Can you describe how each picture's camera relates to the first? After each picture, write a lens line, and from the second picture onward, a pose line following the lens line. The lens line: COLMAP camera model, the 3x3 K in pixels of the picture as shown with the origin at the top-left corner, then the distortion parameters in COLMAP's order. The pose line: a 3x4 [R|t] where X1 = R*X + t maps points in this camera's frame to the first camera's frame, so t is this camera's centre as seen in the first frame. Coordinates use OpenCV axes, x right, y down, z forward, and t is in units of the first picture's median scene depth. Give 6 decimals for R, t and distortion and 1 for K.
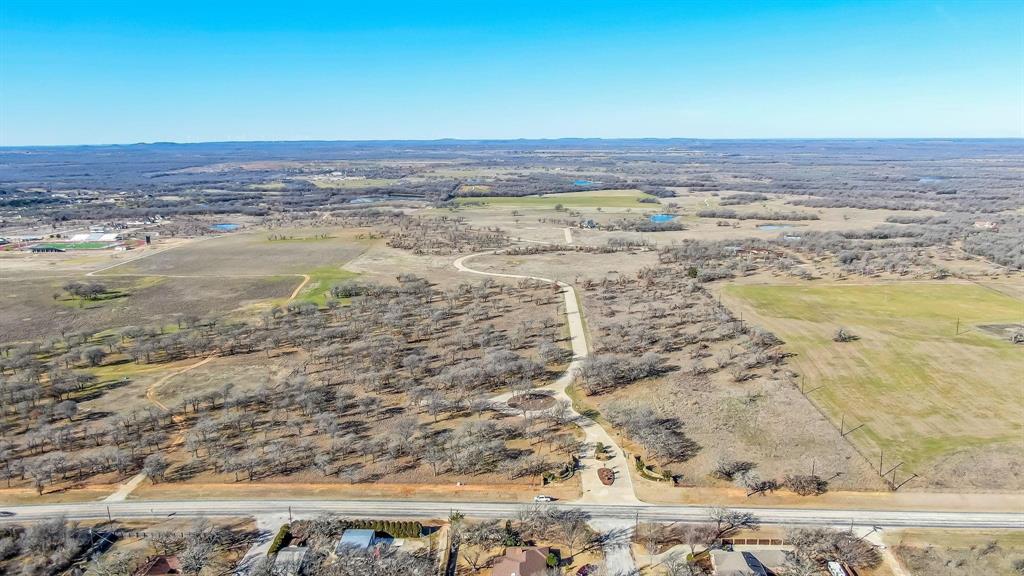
lens RADIAL K [[778.5, 0, 512.0], [0, 778.5, 288.0], [0, 0, 1]] dist [-0.015392, 0.010022]
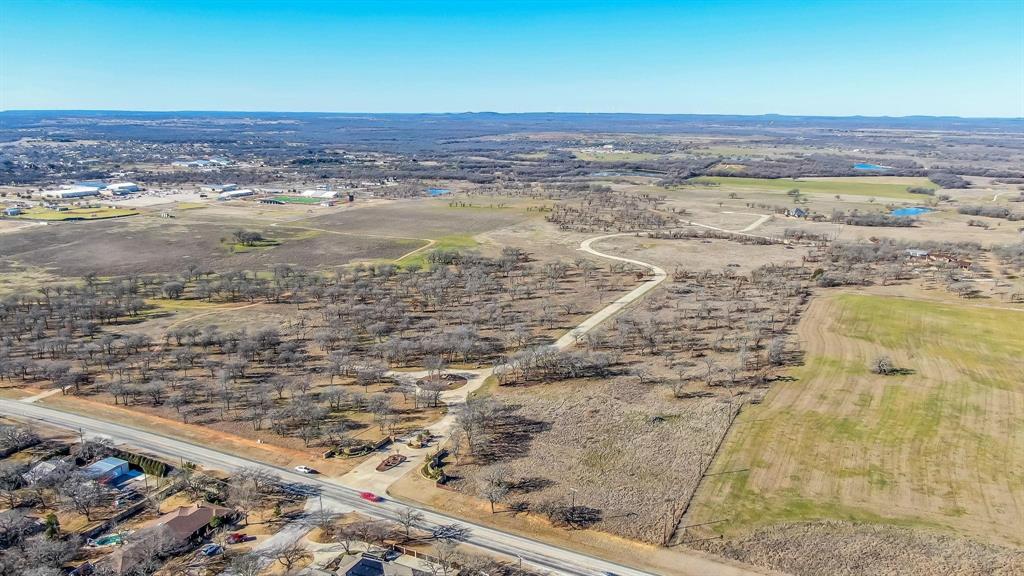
lens RADIAL K [[778.5, 0, 512.0], [0, 778.5, 288.0], [0, 0, 1]] dist [-0.015392, 0.010022]
pose [[0.909786, 0.107283, -0.400973, 0.414418], [-0.093938, 0.994174, 0.052857, -0.028660], [0.404308, -0.010422, 0.914564, 0.108543]]
